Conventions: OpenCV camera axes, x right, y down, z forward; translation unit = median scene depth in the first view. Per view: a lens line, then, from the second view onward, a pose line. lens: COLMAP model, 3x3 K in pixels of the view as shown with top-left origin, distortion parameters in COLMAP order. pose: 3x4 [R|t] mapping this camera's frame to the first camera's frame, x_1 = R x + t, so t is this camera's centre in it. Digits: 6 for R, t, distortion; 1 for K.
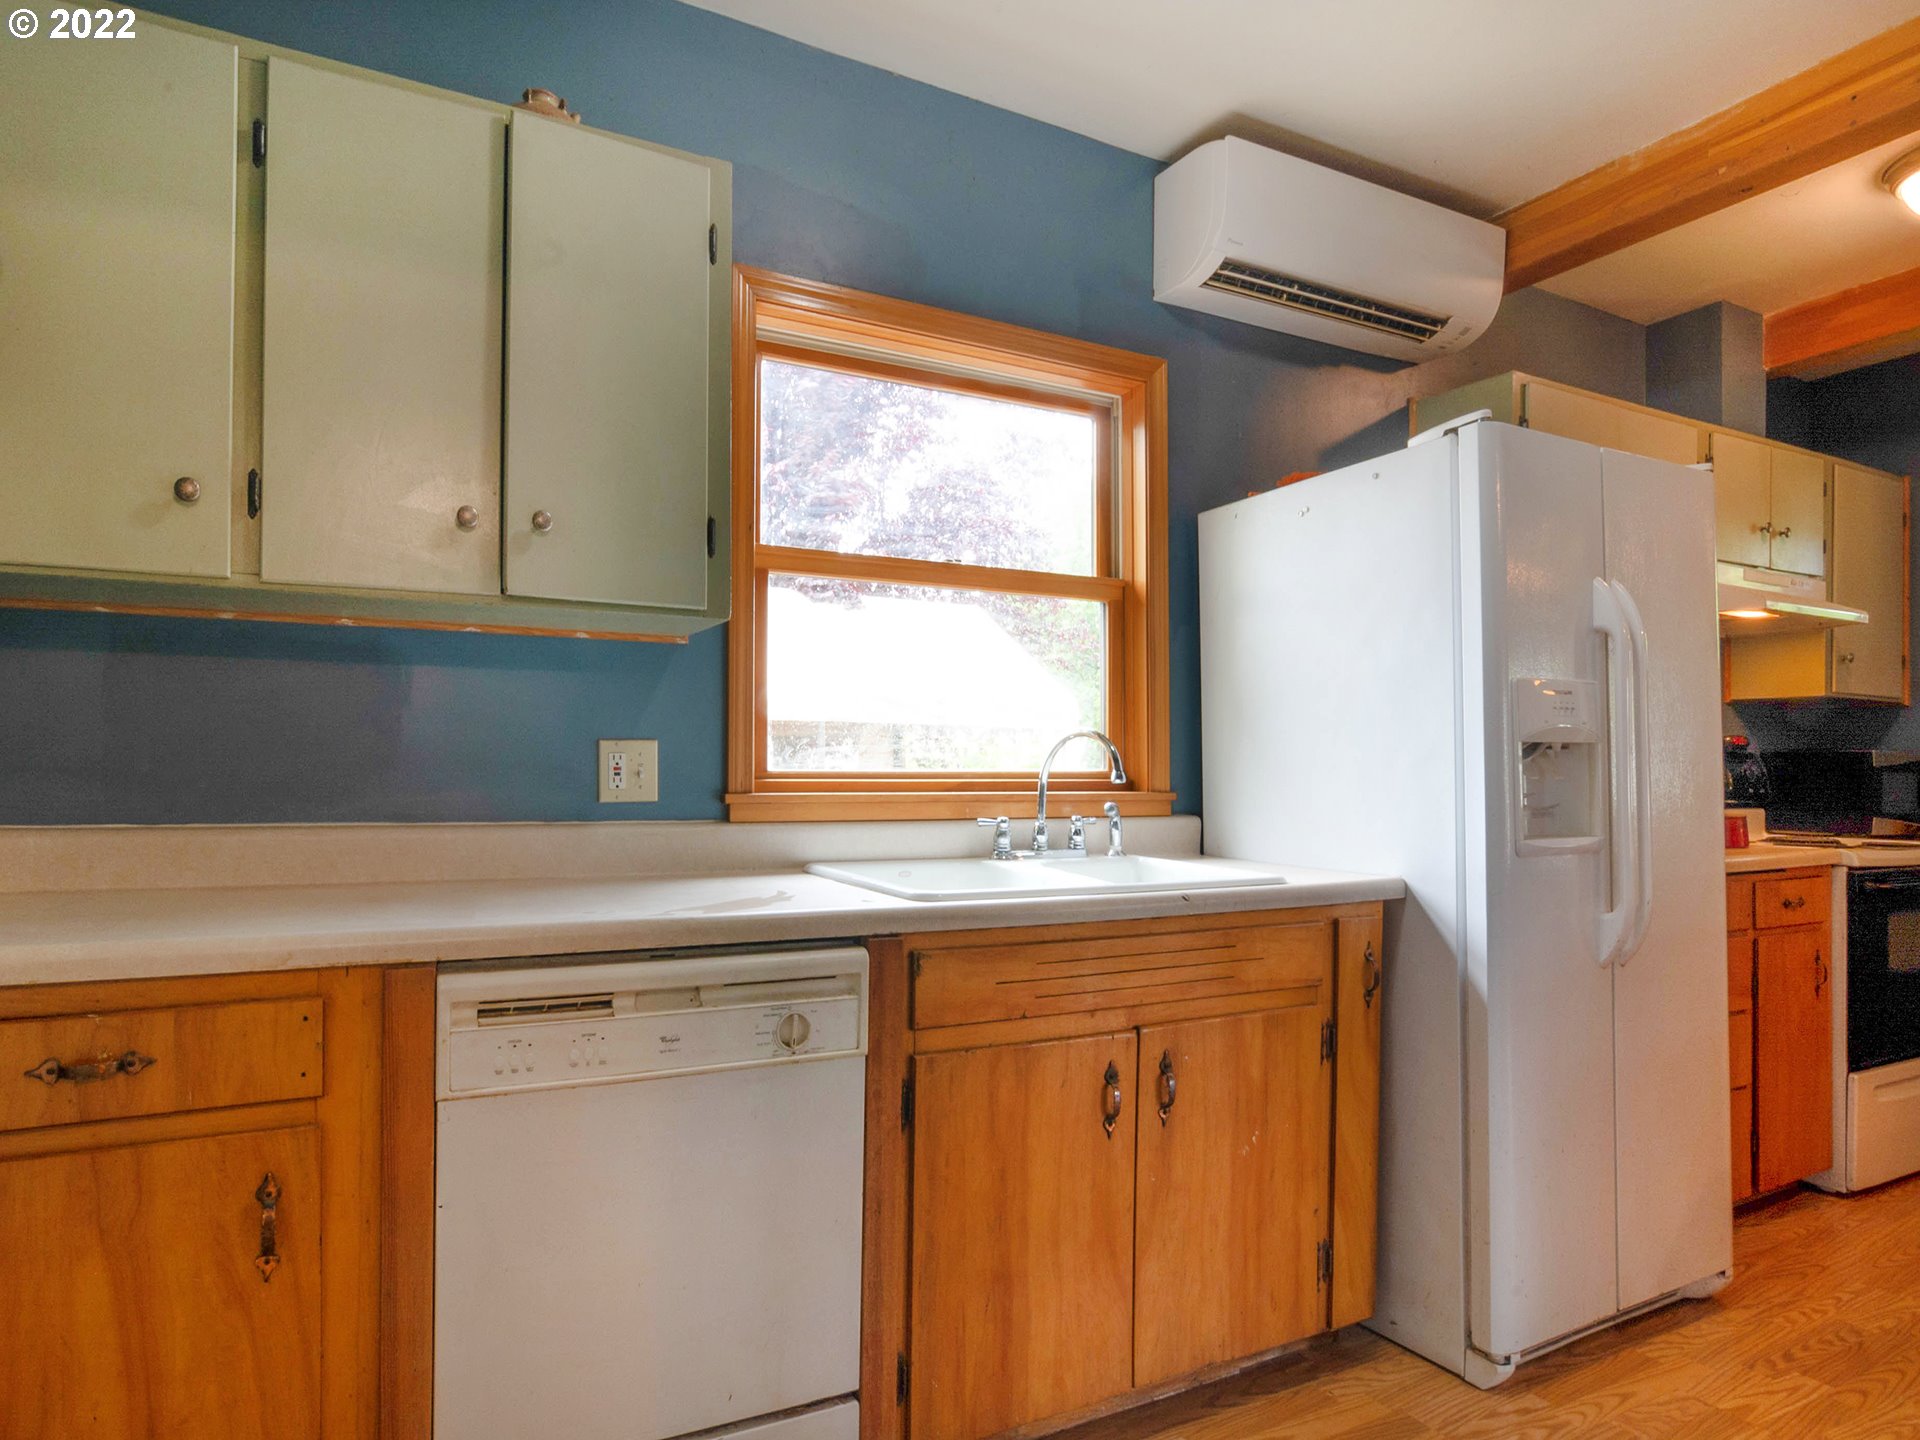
lens RADIAL K [[1131.6, 0, 963.2], [0, 1131.6, 751.3], [0, 0, 1]] dist [0.000350, 0.003452]
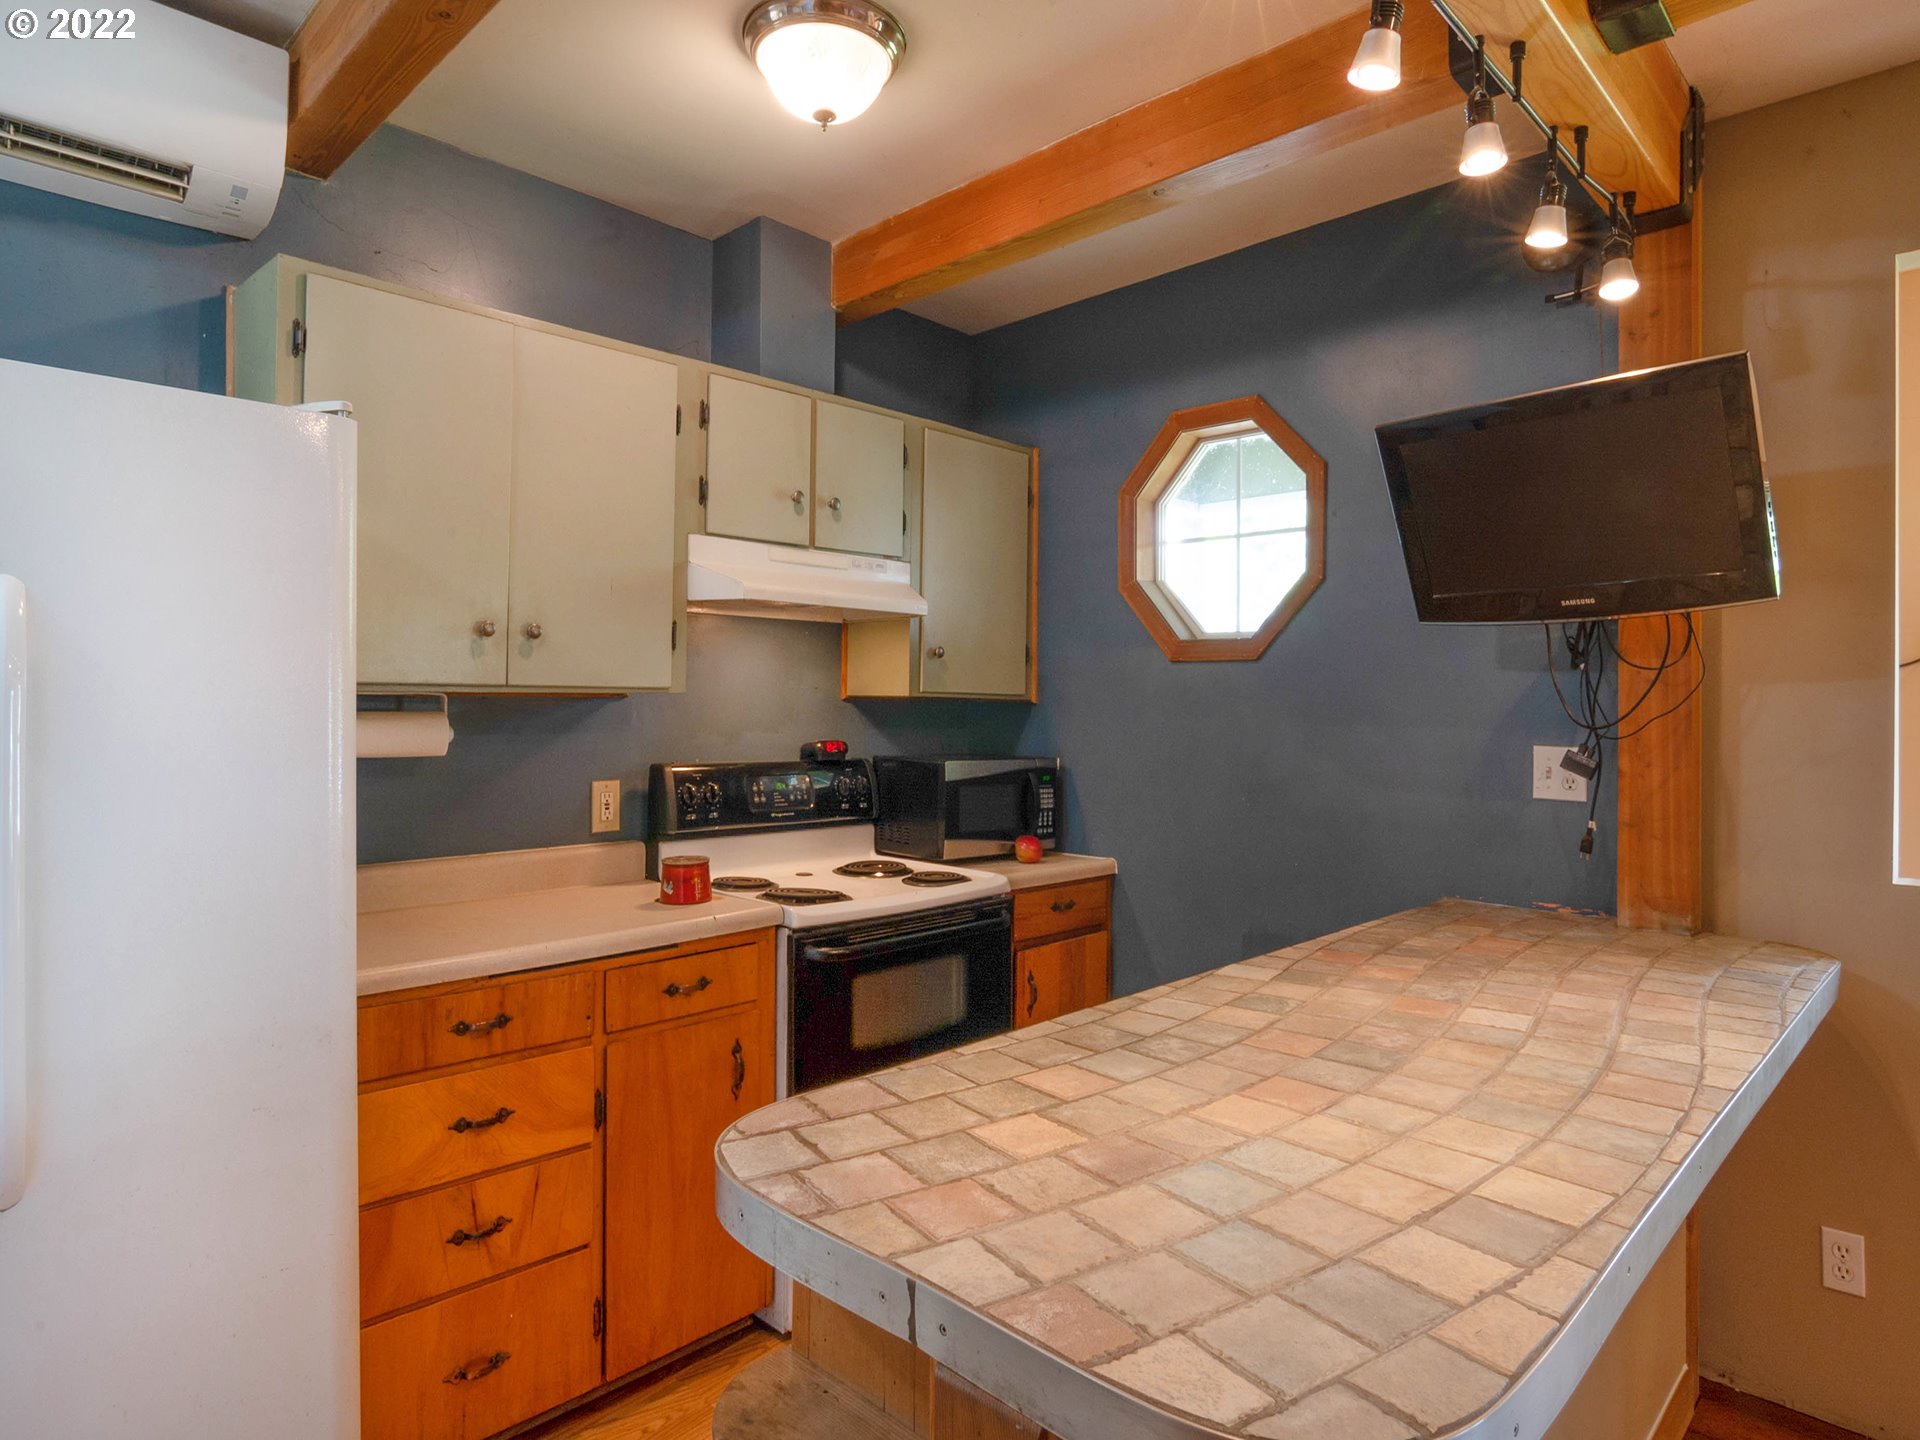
lens RADIAL K [[1111.6, 0, 921.3], [0, 1111.6, 714.4], [0, 0, 1]] dist [0.000510, 0.003801]
pose [[0.960100, -0.005404, 0.279606, 0.555616], [-0.002669, 0.999591, 0.028484, -0.061892], [-0.279646, -0.028094, 0.959692, 0.189229]]
